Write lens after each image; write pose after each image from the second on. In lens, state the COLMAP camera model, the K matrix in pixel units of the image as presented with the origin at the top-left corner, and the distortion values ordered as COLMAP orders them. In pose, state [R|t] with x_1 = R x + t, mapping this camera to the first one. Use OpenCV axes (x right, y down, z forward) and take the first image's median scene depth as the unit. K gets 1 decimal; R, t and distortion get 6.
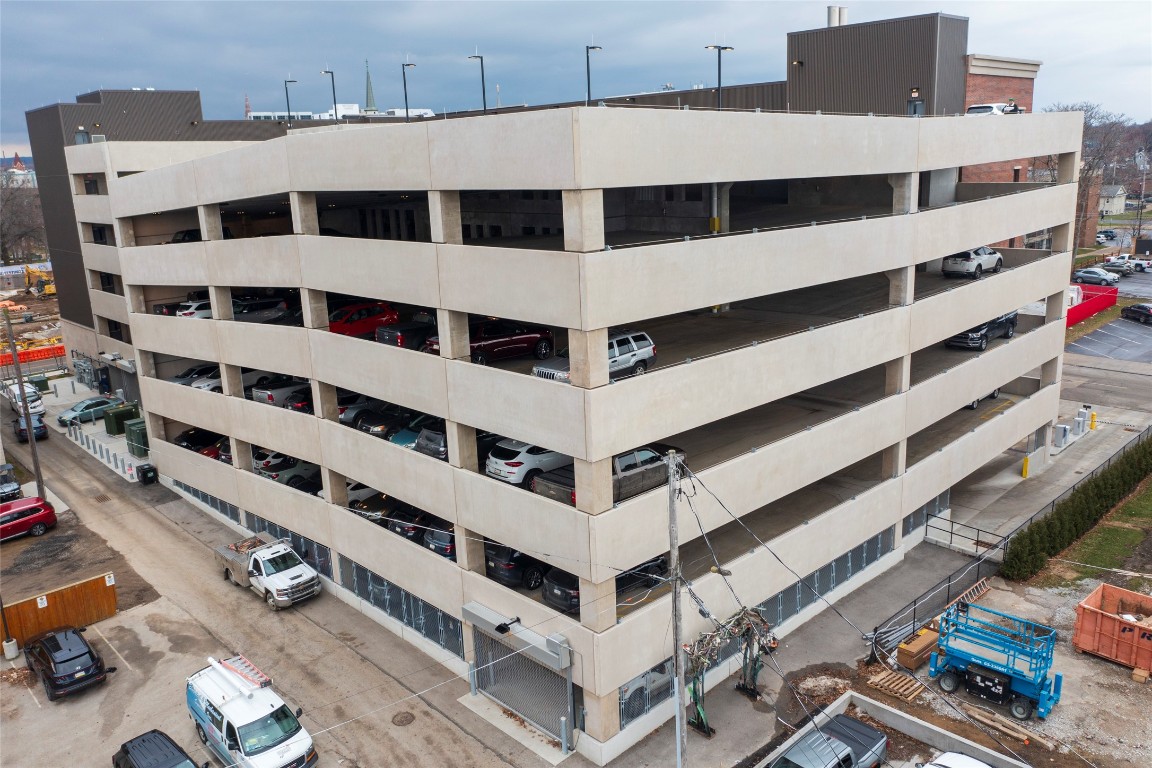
lens RADIAL K [[906.1, 0, 574.1], [0, 906.1, 379.2], [0, 0, 1]] dist [-0.026933, 0.005410]
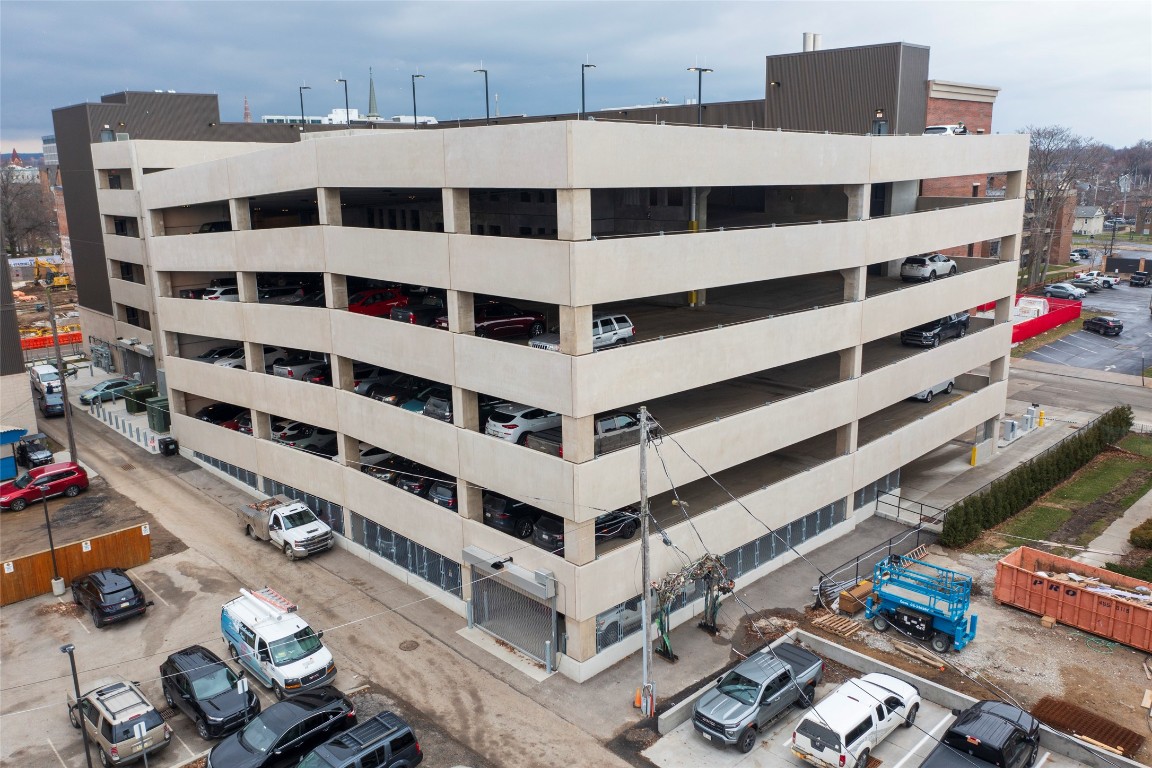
lens RADIAL K [[906.1, 0, 574.1], [0, 906.1, 379.2], [0, 0, 1]] dist [-0.026933, 0.005410]
pose [[0.999705, 0.022332, 0.009560, 0.002210], [-0.022230, 0.999696, -0.010631, 0.034445], [-0.009794, 0.010415, 0.999898, -0.123428]]
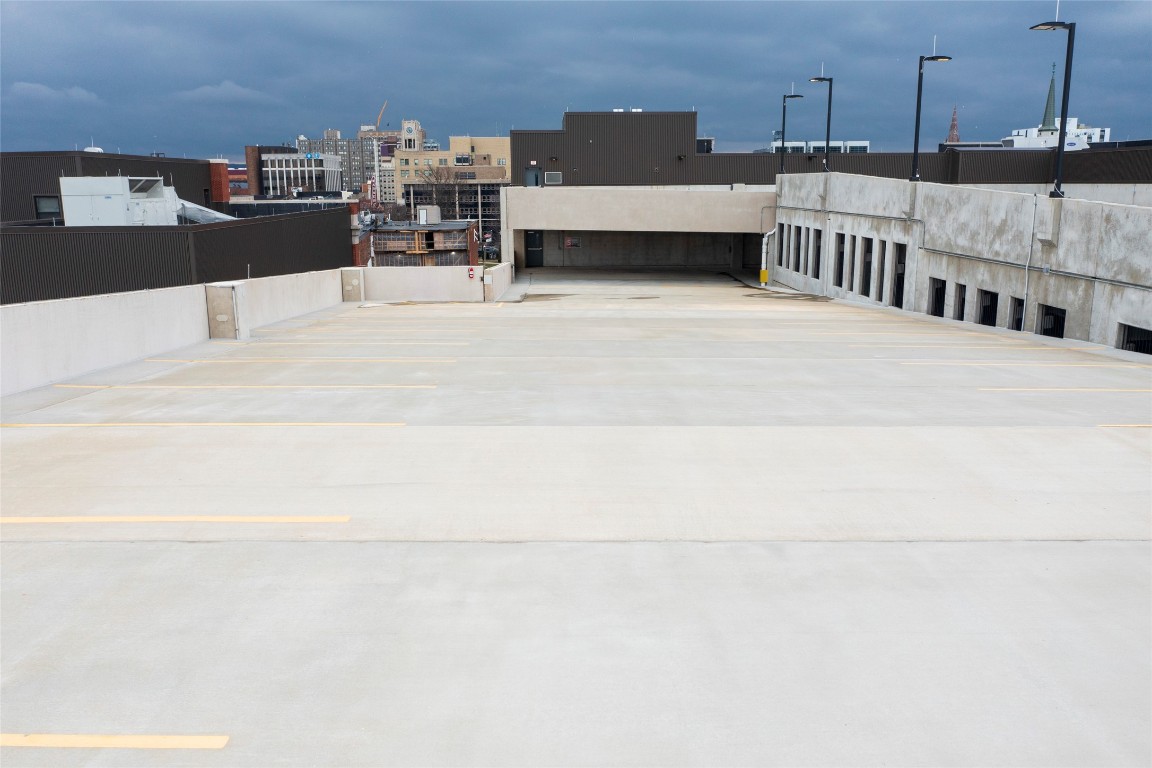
lens RADIAL K [[906.1, 0, 574.1], [0, 906.1, 379.2], [0, 0, 1]] dist [-0.026933, 0.005410]
pose [[0.741230, 0.176449, -0.647645, 0.013048], [-0.184506, 0.981225, 0.056165, -0.269999], [0.645396, 0.077863, 0.759869, 0.820981]]
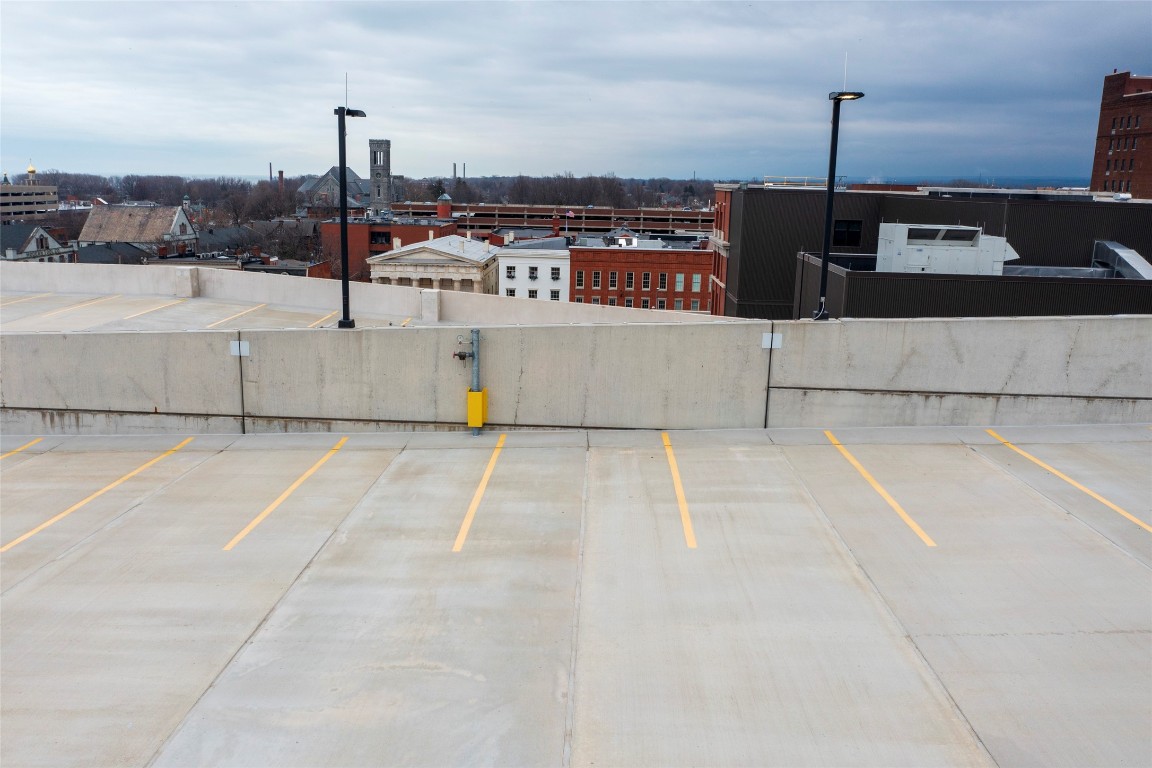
lens RADIAL K [[910.2, 0, 571.3], [0, 910.2, 366.7], [0, 0, 1]] dist [-0.012128, 0.000938]
pose [[-0.718056, 0.164464, -0.676275, 0.073527], [-0.160865, 0.906150, 0.391171, -0.557345], [0.677140, 0.389671, -0.624210, 1.723016]]
